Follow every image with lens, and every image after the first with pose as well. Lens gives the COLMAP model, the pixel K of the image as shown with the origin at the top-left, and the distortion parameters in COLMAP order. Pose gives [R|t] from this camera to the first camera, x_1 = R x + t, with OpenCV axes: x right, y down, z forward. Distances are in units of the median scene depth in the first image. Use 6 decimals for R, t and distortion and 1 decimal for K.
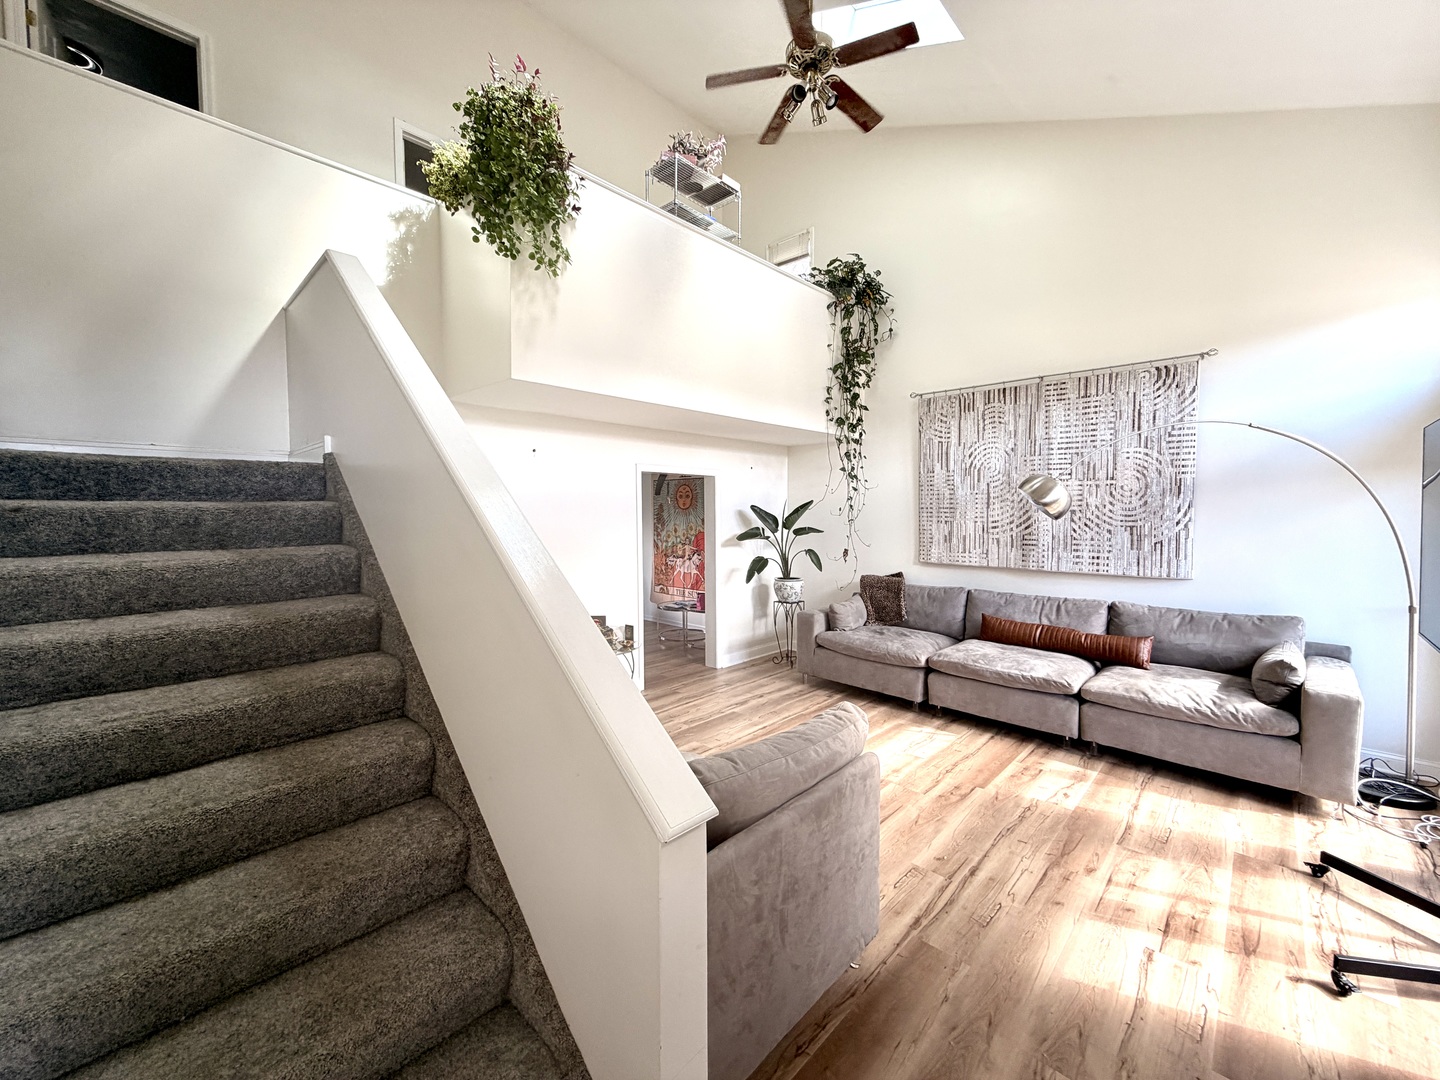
lens RADIAL K [[588.5, 0, 720.0], [0, 588.5, 540.0], [0, 0, 1]] dist [-0.000987, -0.000184]
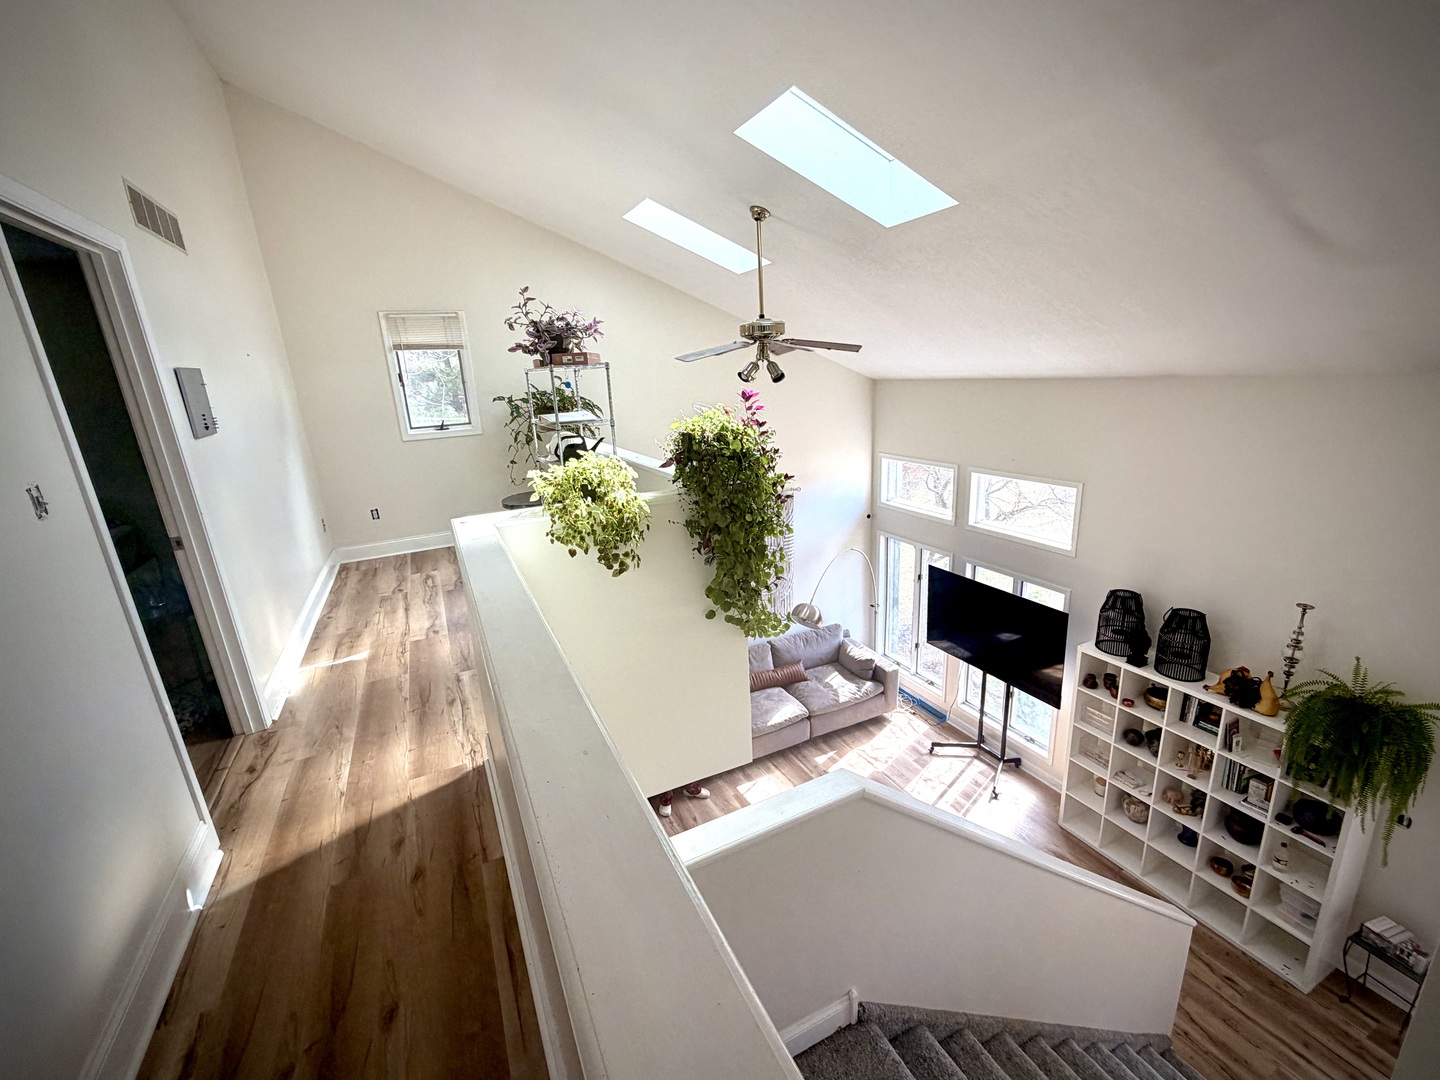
lens RADIAL K [[588.5, 0, 720.0], [0, 588.5, 540.0], [0, 0, 1]] dist [-0.000987, -0.000184]
pose [[0.337503, -0.261903, 0.904156, -0.922588], [0.091937, 0.965094, 0.245237, -0.700566], [-0.936824, 0.000357, 0.349801, 0.705873]]
